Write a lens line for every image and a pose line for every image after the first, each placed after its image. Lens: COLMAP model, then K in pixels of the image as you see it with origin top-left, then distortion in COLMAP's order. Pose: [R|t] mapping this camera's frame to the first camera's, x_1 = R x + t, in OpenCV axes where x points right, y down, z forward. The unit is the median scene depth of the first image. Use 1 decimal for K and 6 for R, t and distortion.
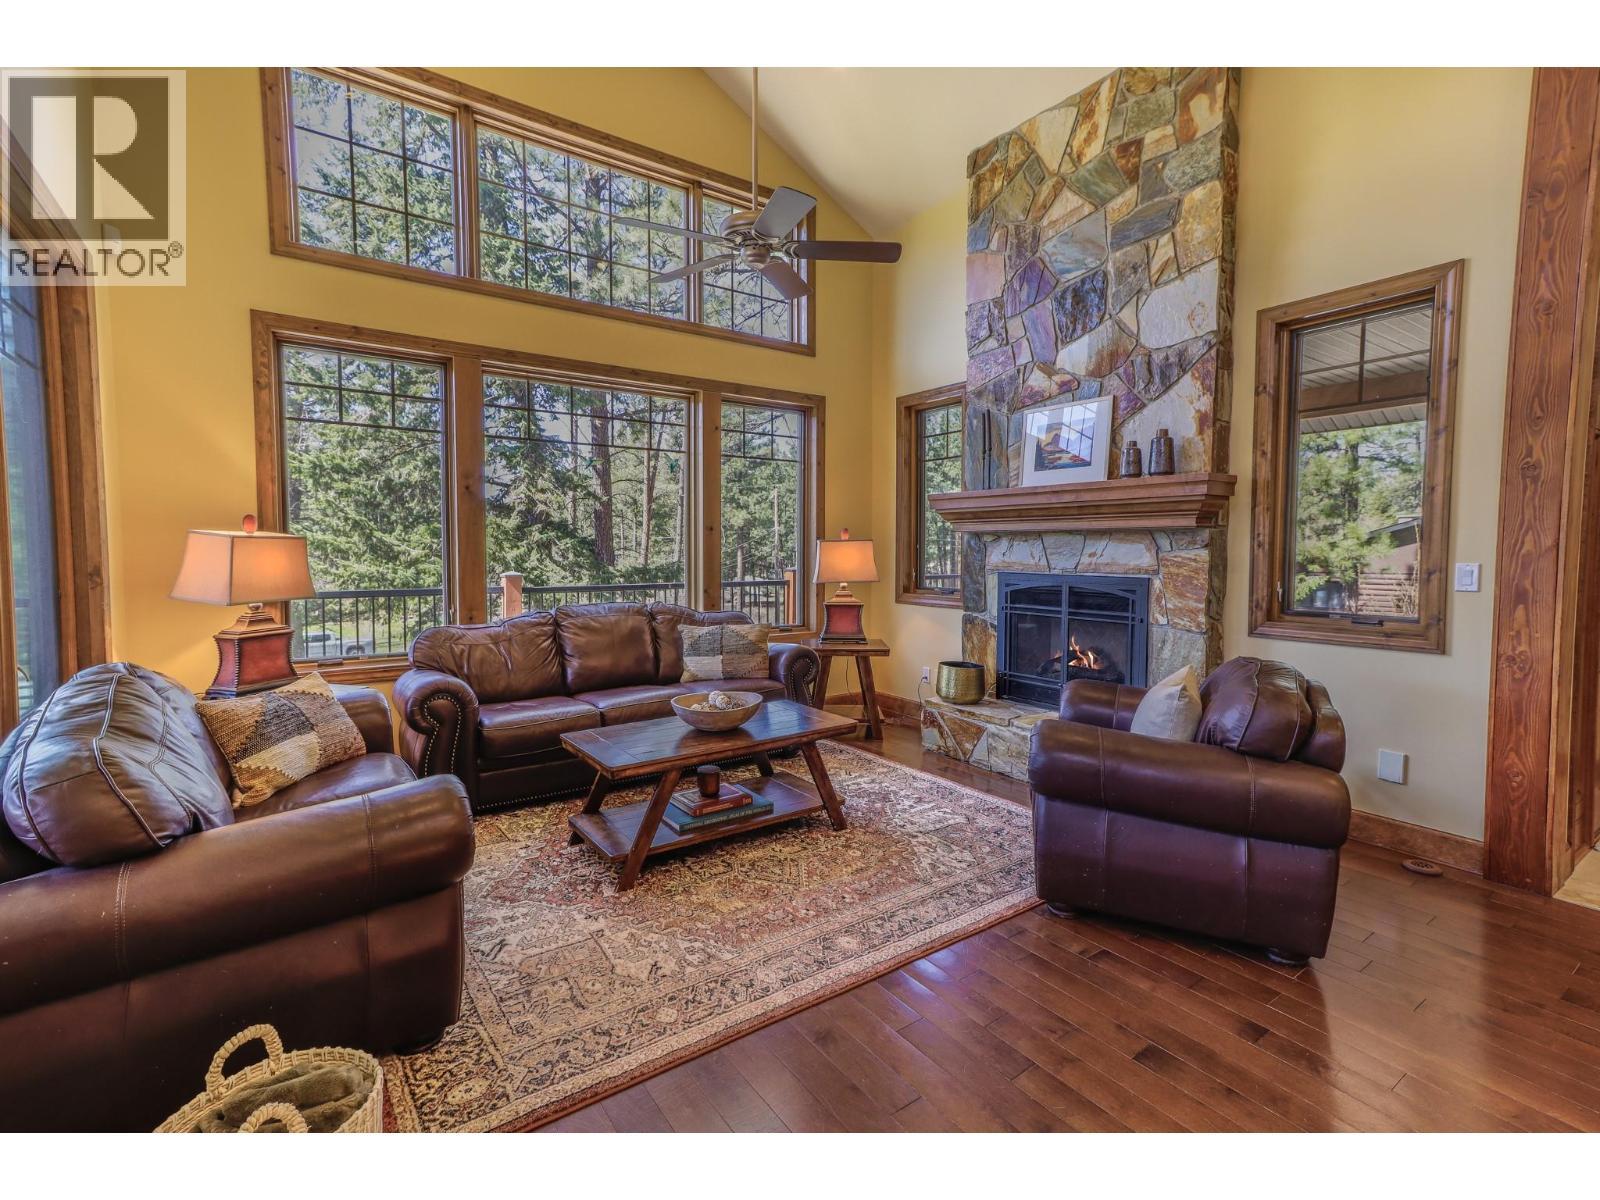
lens RADIAL K [[727.7, 0, 797.2], [0, 727.7, 597.4], [0, 0, 1]] dist [0.017597, 0.007534]
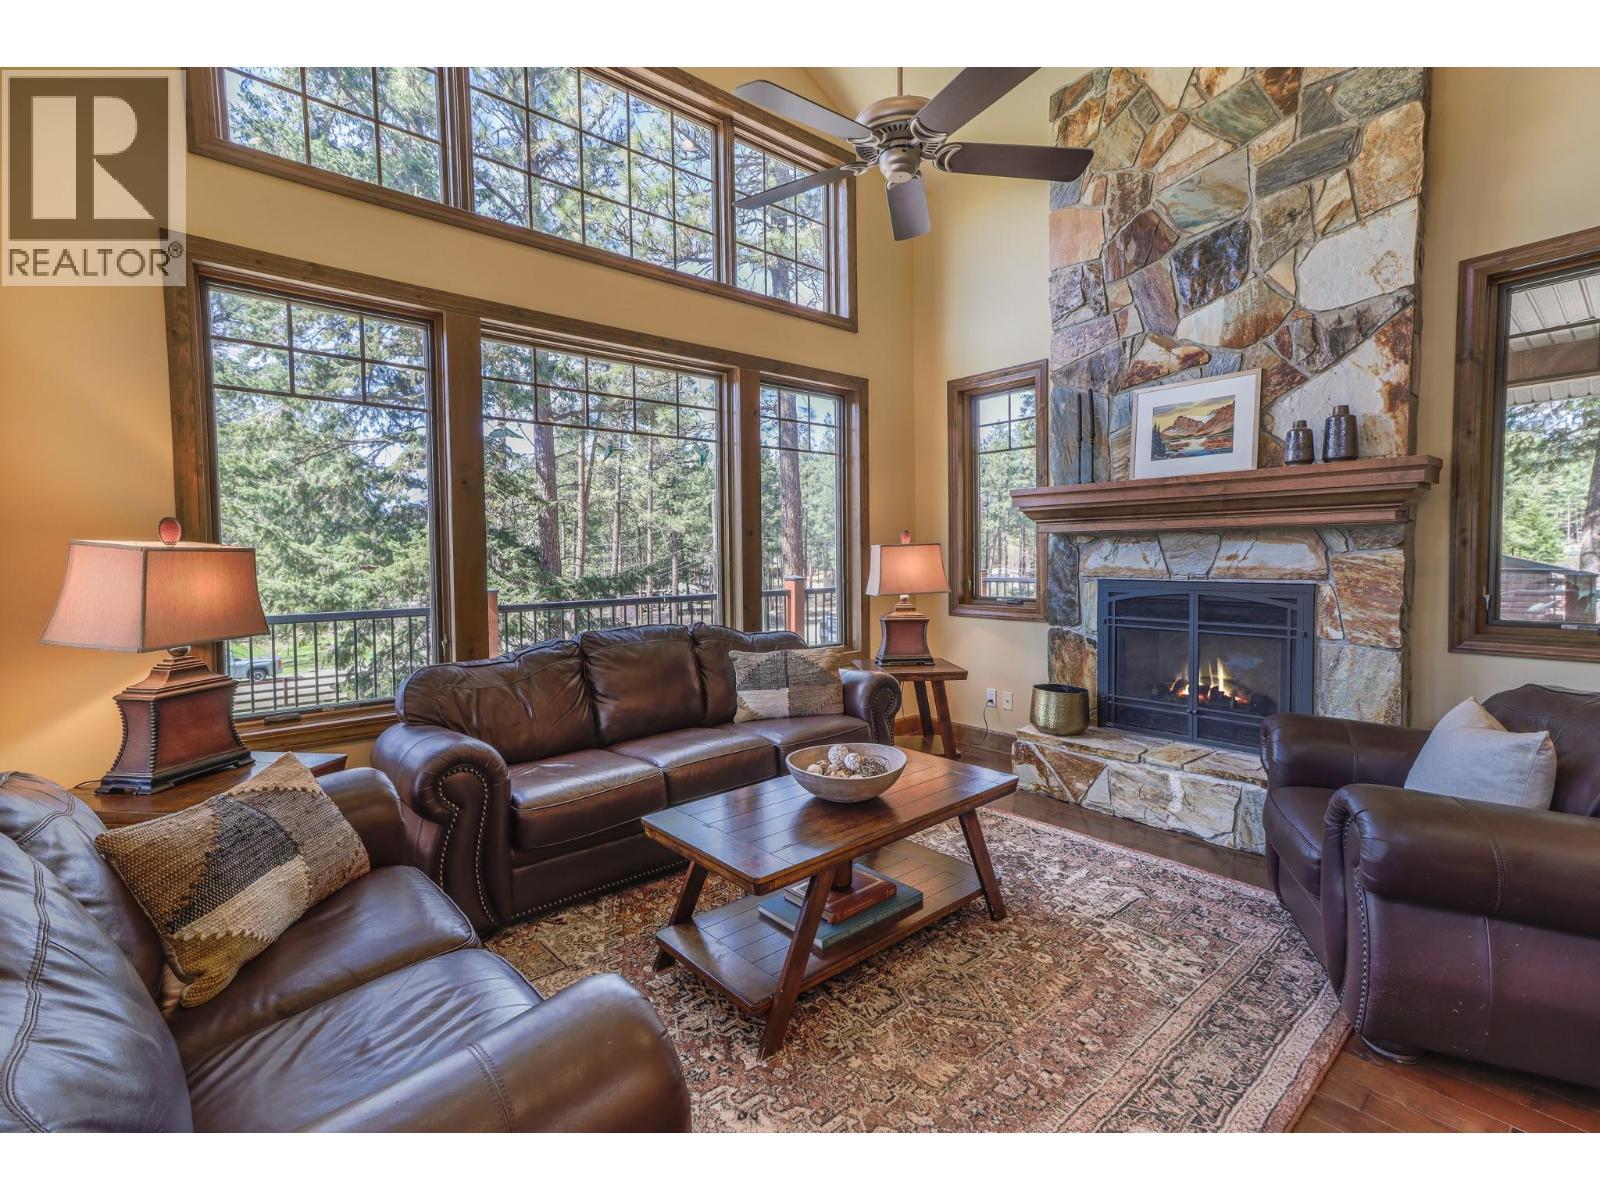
lens RADIAL K [[727.7, 0, 802.1], [0, 727.7, 598.0], [0, 0, 1]] dist [0.017597, 0.007534]
pose [[0.995096, -0.019914, 0.096891, -0.184959], [0.020594, 0.999770, -0.006015, -0.017211], [-0.096748, 0.007981, 0.995277, 0.211767]]
